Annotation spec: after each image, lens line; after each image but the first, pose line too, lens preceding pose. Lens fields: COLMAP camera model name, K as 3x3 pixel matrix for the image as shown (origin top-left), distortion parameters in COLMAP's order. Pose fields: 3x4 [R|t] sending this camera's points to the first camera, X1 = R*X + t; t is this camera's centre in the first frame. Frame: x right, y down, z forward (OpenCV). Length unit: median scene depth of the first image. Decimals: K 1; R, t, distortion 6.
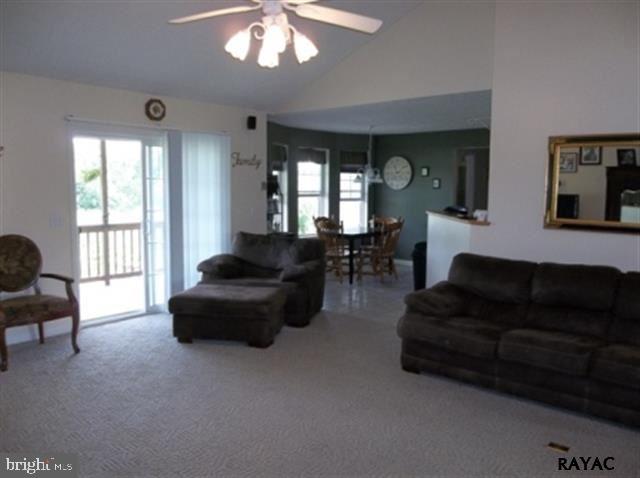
lens RADIAL K [[516.2, 0, 330.0], [0, 516.2, 236.5], [0, 0, 1]] dist [-0.009840, -0.003266]
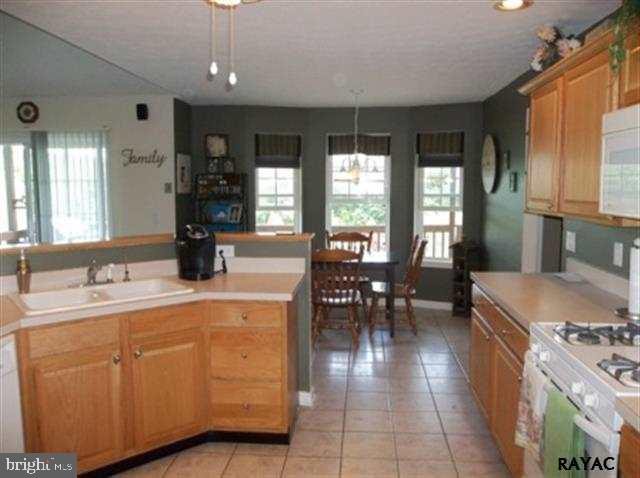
lens RADIAL K [[516.2, 0, 330.0], [0, 516.2, 236.5], [0, 0, 1]] dist [-0.009840, -0.003266]
pose [[0.589317, 0.079205, -0.804010, 0.705643], [-0.078100, 0.996107, 0.040884, -0.077066], [0.804118, 0.038700, 0.593208, 0.749327]]
